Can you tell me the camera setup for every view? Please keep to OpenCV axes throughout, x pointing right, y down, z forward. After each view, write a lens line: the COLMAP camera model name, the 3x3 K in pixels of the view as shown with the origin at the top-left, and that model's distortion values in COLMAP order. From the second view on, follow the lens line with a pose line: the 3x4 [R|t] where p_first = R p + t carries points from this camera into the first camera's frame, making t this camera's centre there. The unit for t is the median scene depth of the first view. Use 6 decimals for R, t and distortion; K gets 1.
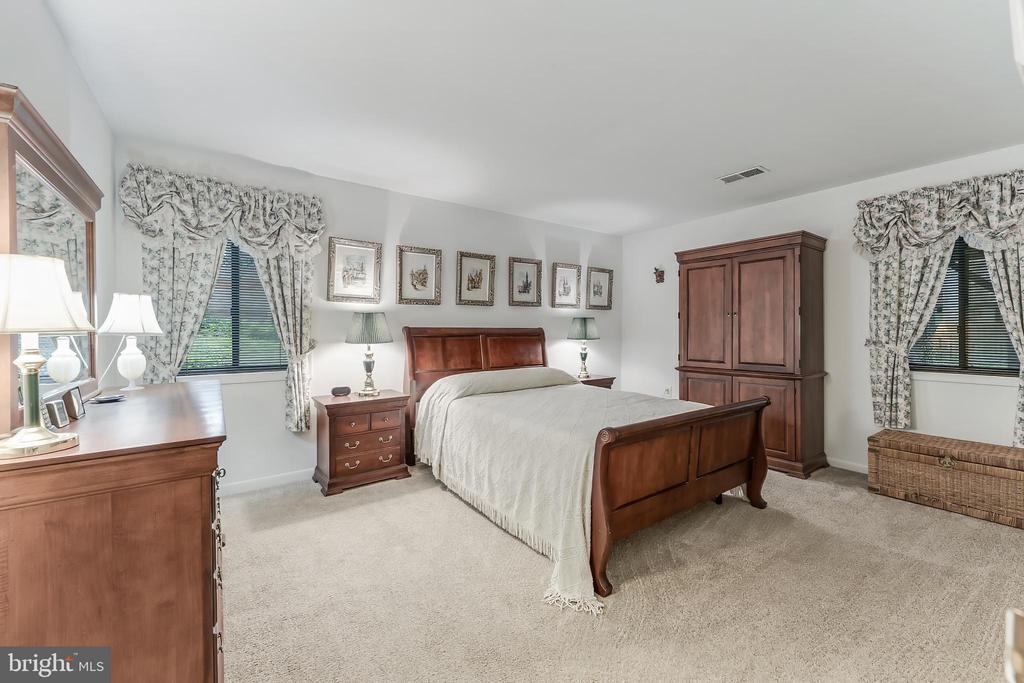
lens RADIAL K [[412.3, 0, 511.0], [0, 412.3, 335.3], [0, 0, 1]] dist [-0.000417, -0.000845]
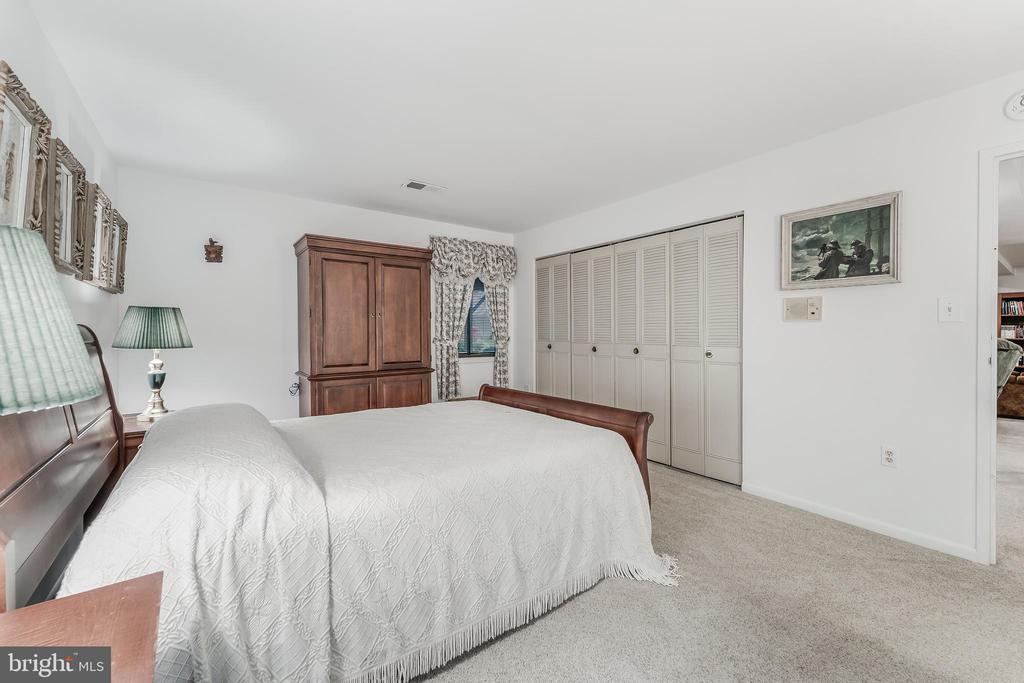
lens RADIAL K [[412.3, 0, 507.0], [0, 412.3, 341.3], [0, 0, 1]] dist [-0.000417, -0.000845]
pose [[-0.038310, -0.022149, 0.999020, -0.502302], [0.014537, 0.999636, 0.022720, -0.006154], [-0.999160, 0.015393, -0.037974, 0.785922]]
